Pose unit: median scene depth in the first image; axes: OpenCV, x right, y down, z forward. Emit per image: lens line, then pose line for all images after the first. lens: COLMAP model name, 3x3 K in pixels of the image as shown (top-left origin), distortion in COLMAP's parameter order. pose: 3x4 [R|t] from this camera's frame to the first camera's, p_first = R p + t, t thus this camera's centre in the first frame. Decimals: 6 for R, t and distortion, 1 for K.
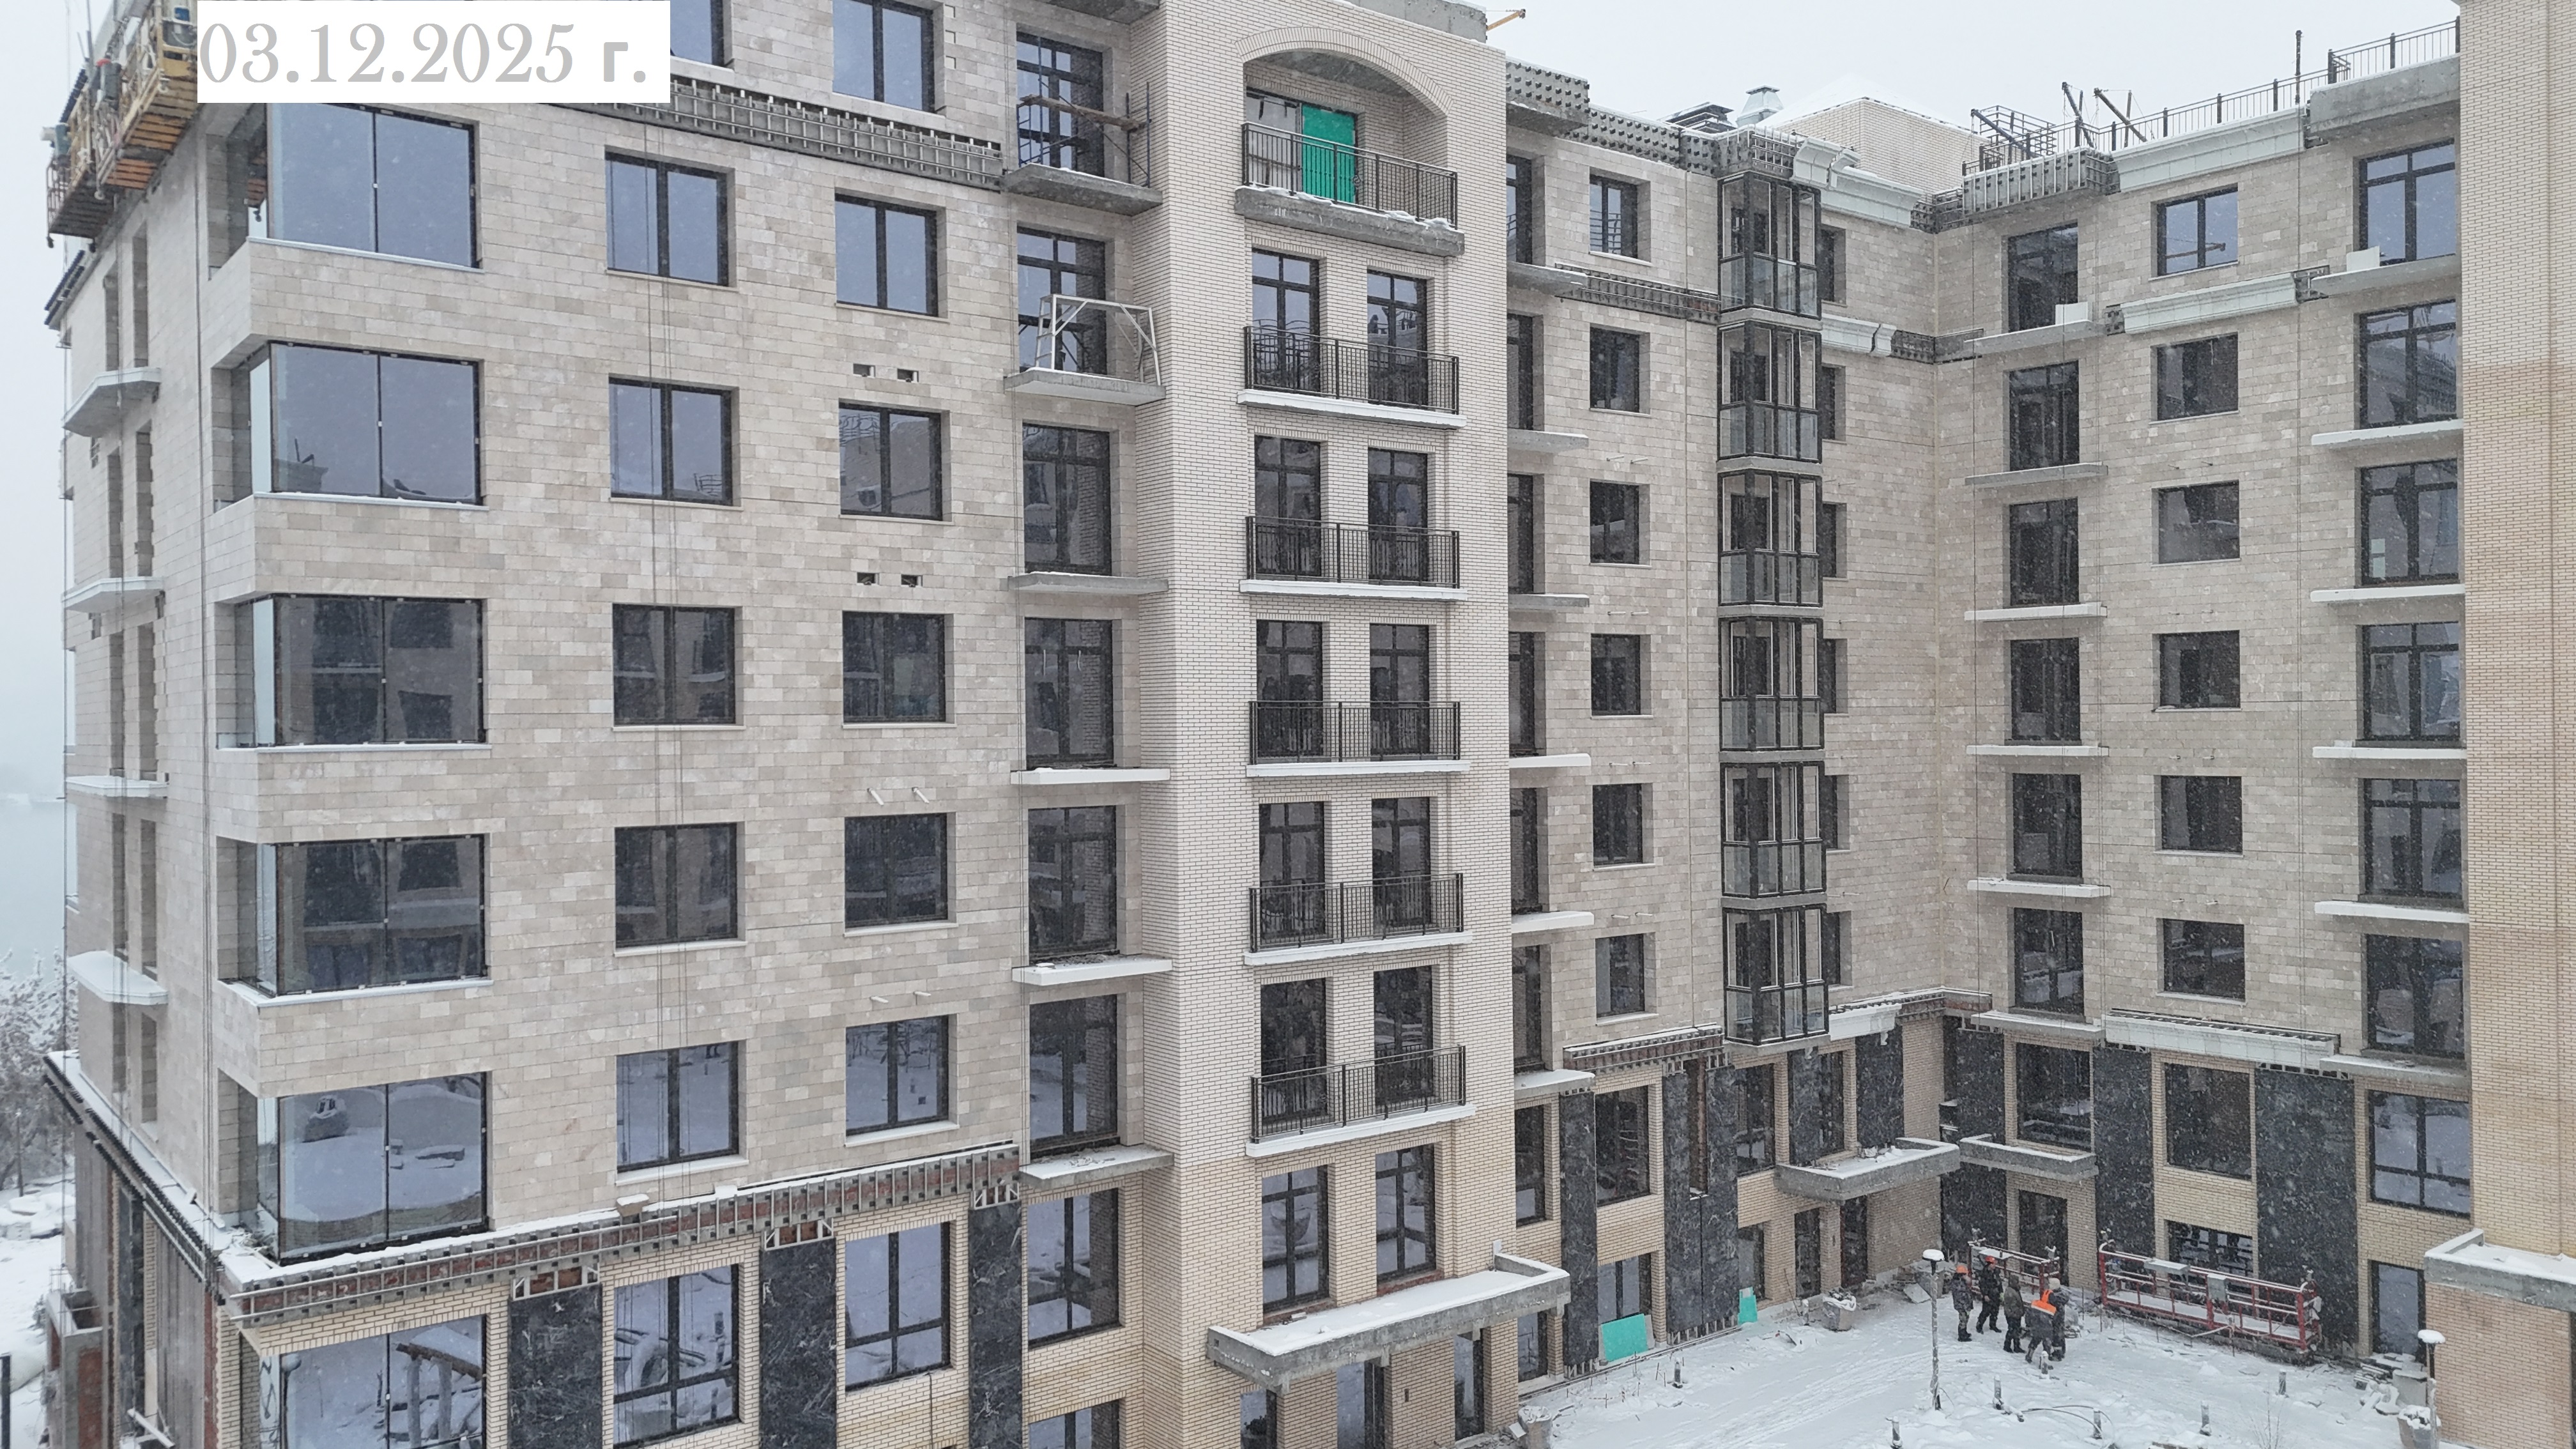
lens RADIAL K [[1858.2, 0, 1290.2], [0, 1858.2, 722.7], [0, 0, 1]] dist [0.096500, -0.089867]
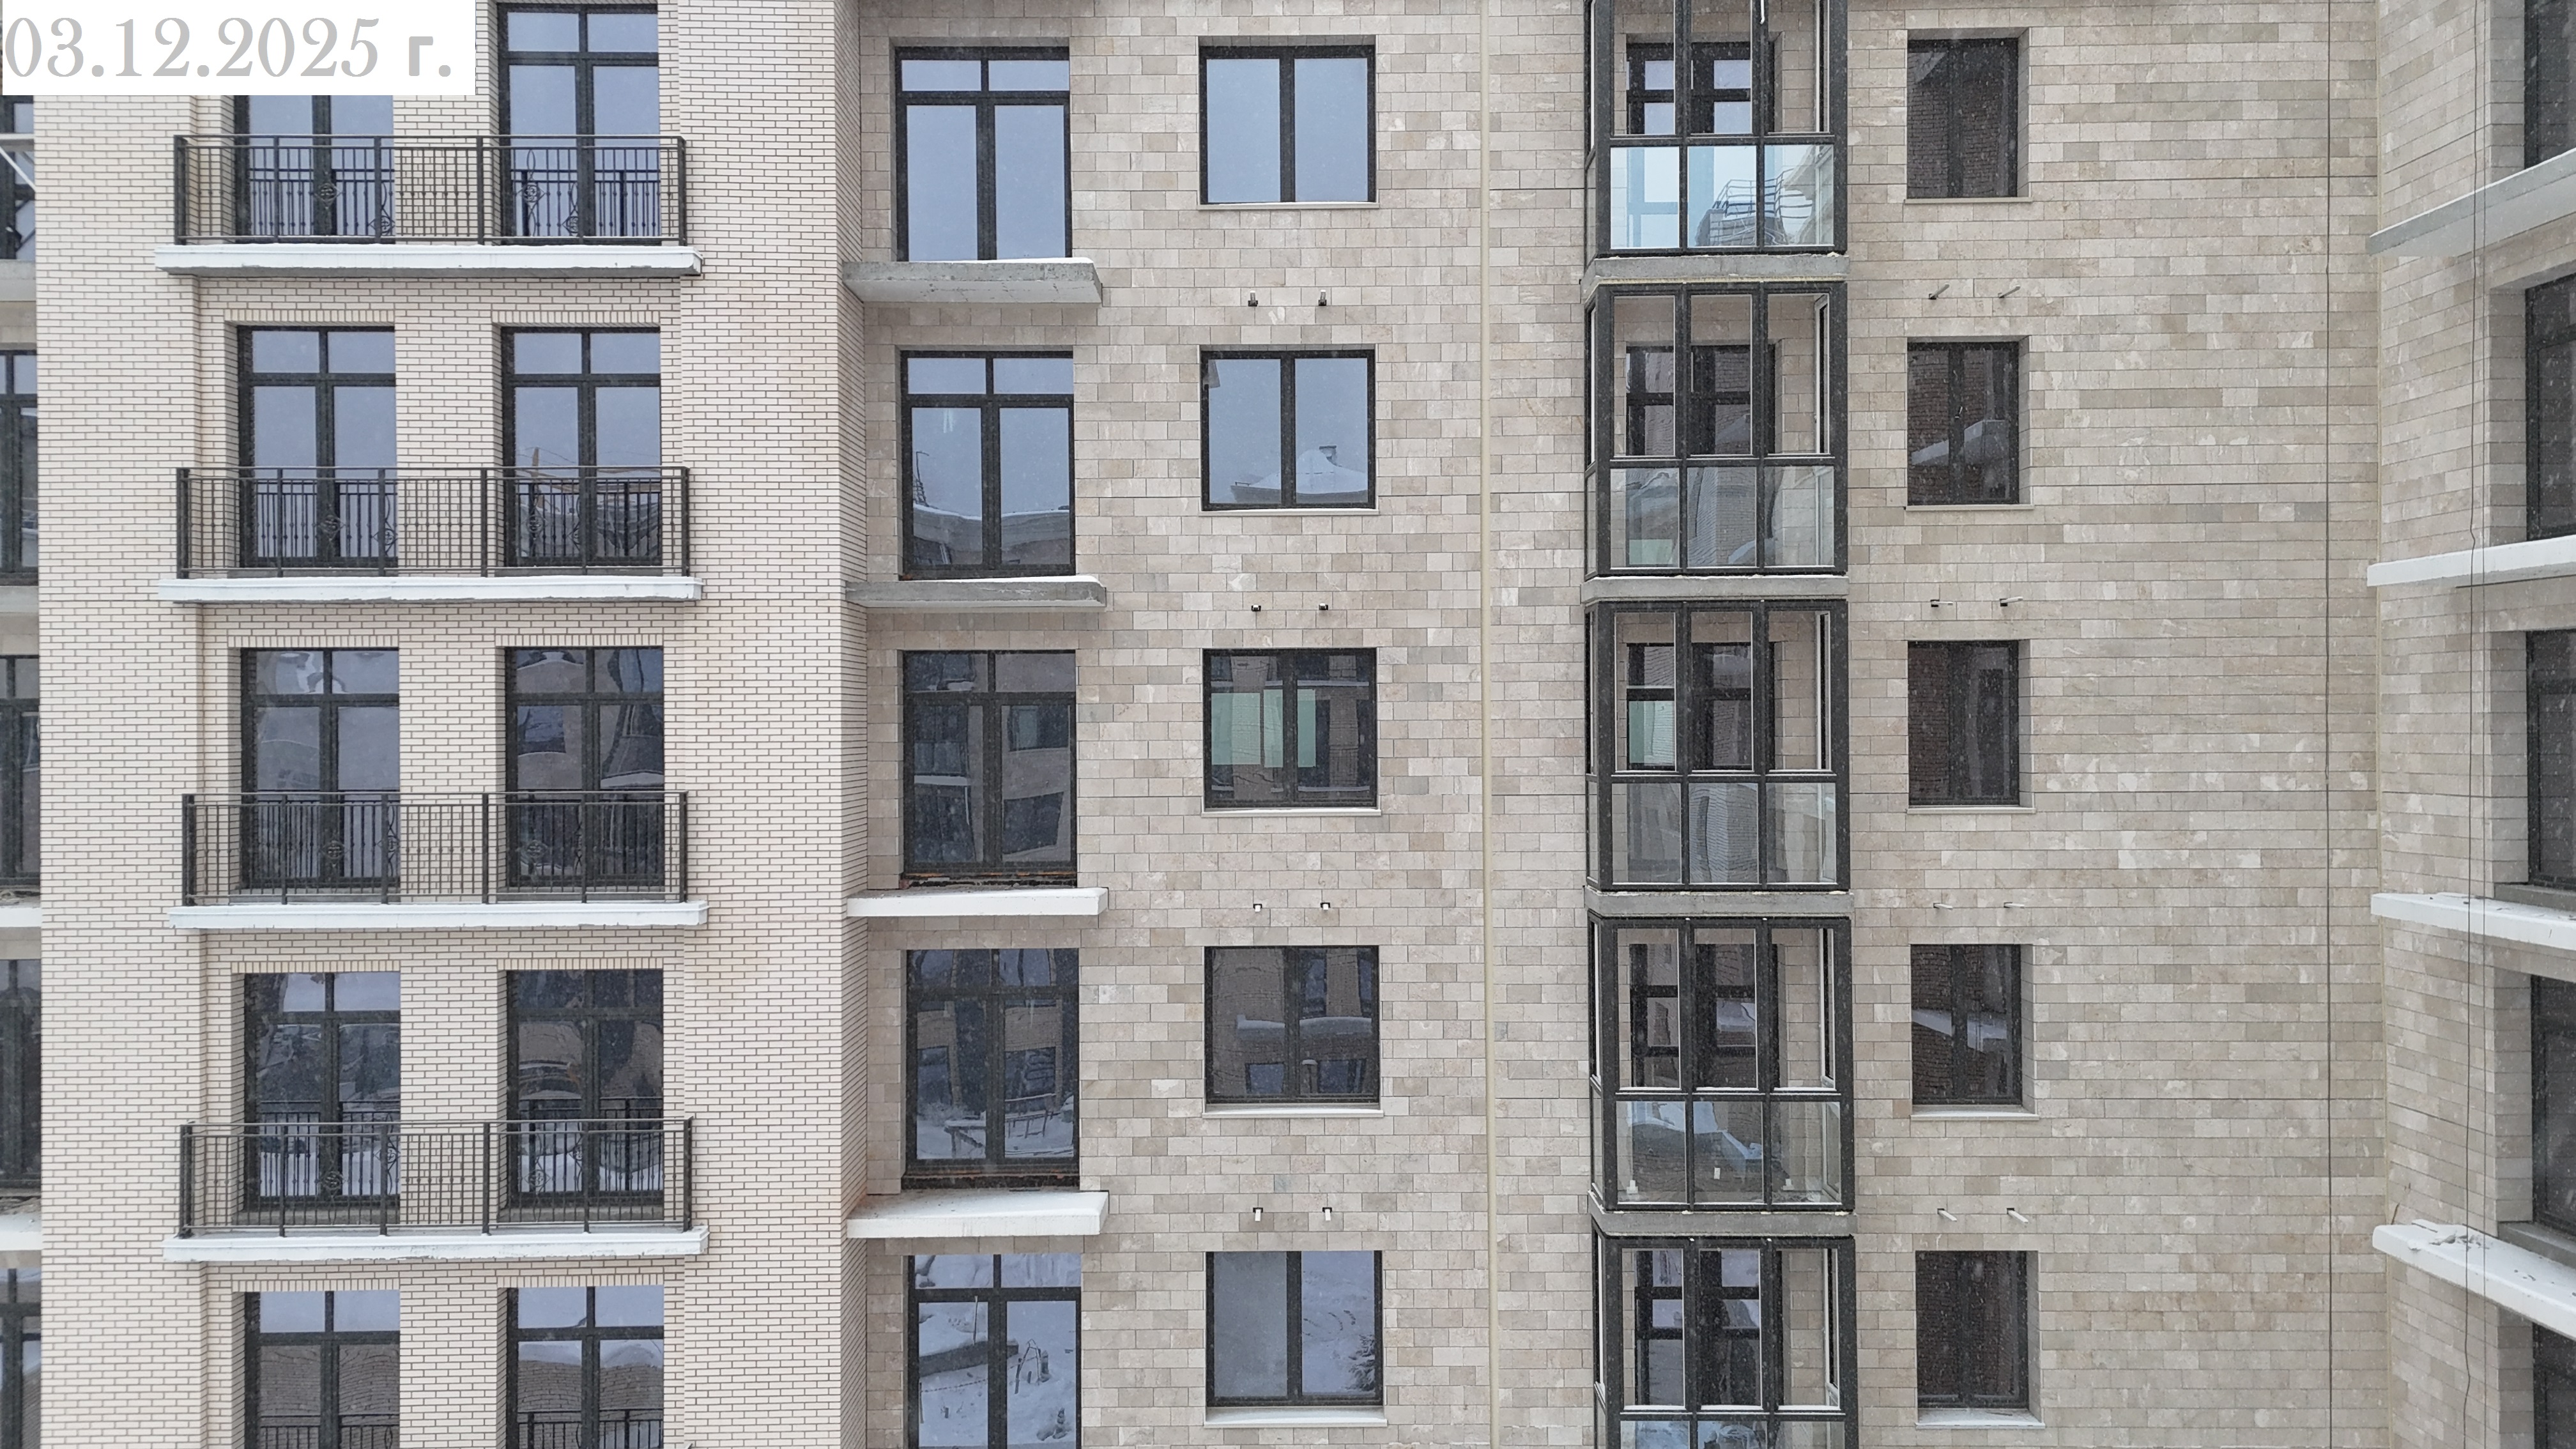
lens RADIAL K [[1858.2, 0, 1280.2], [0, 1858.2, 714.3], [0, 0, 1]] dist [0.096500, -0.089867]
pose [[0.792095, 0.008144, -0.610343, 0.606478], [-0.002049, 0.999941, 0.010684, -0.044230], [0.610394, -0.007212, 0.792065, 0.756043]]
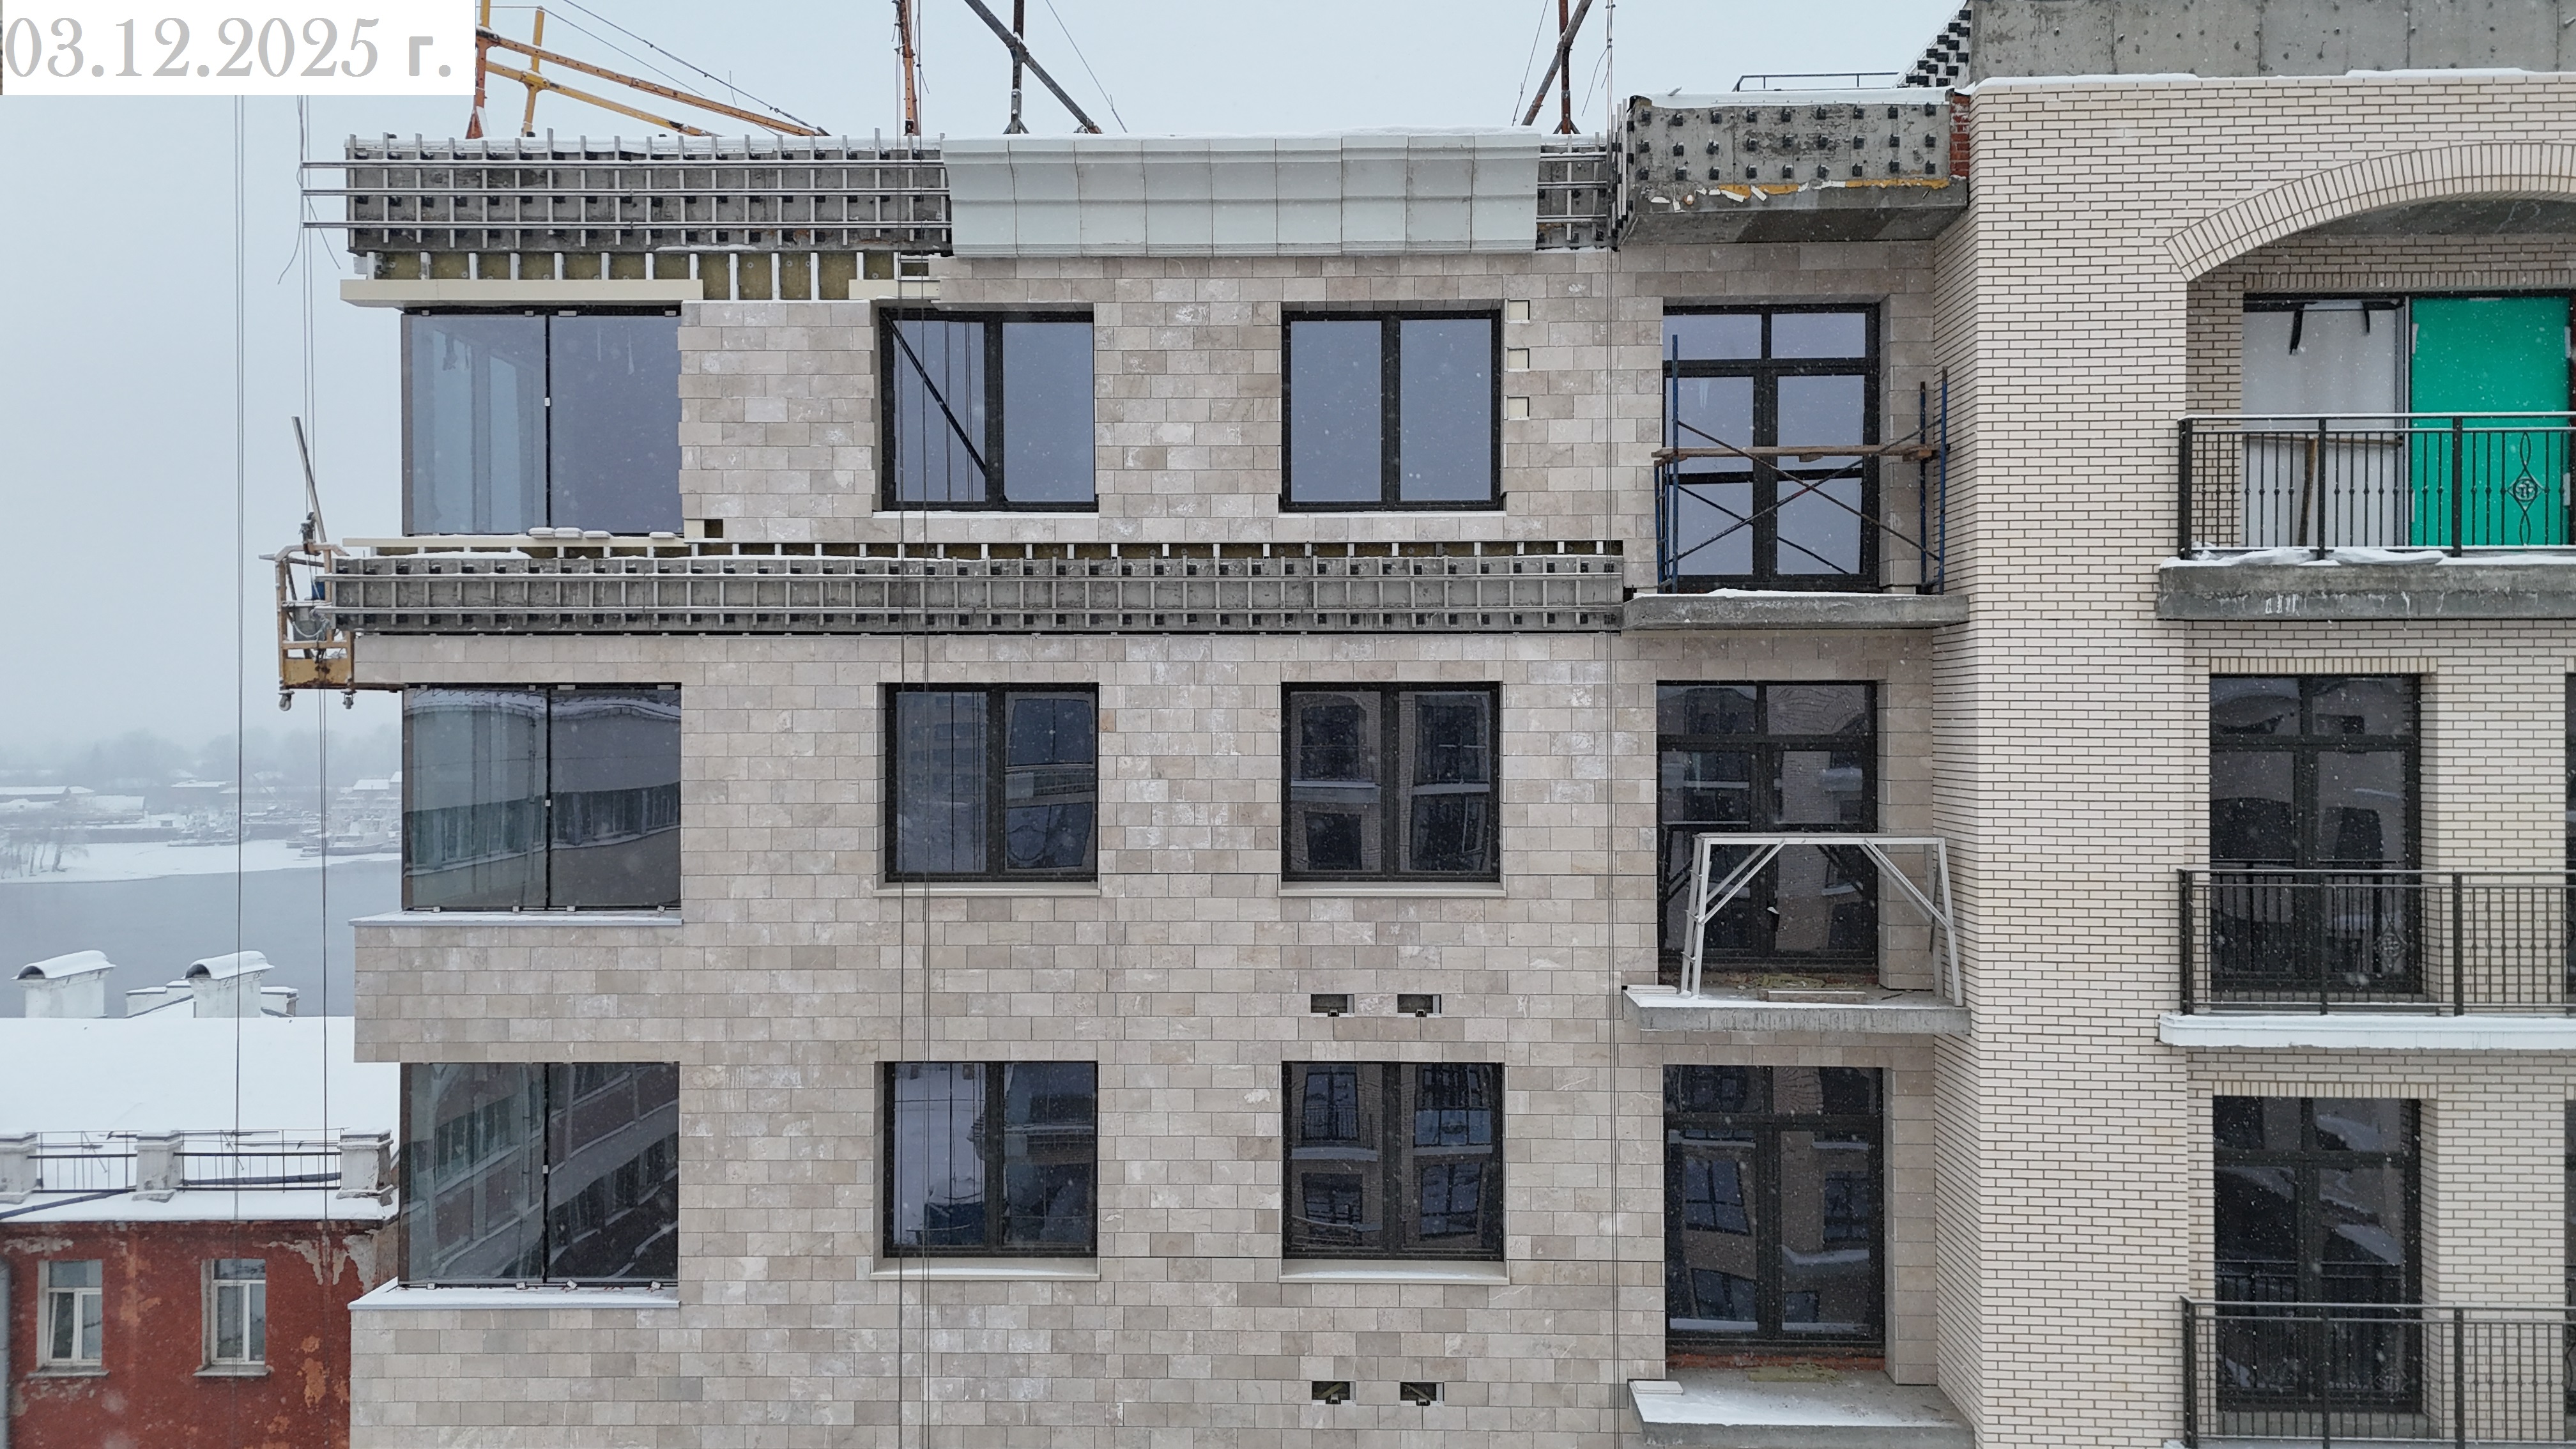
lens RADIAL K [[1858.2, 0, 1292.6], [0, 1858.2, 716.4], [0, 0, 1]] dist [0.096500, -0.089867]
pose [[0.771680, 0.007486, -0.635967, 0.099289], [-0.009759, 0.999952, -0.000071, -0.249362], [0.635936, 0.006261, 0.771716, 0.525287]]
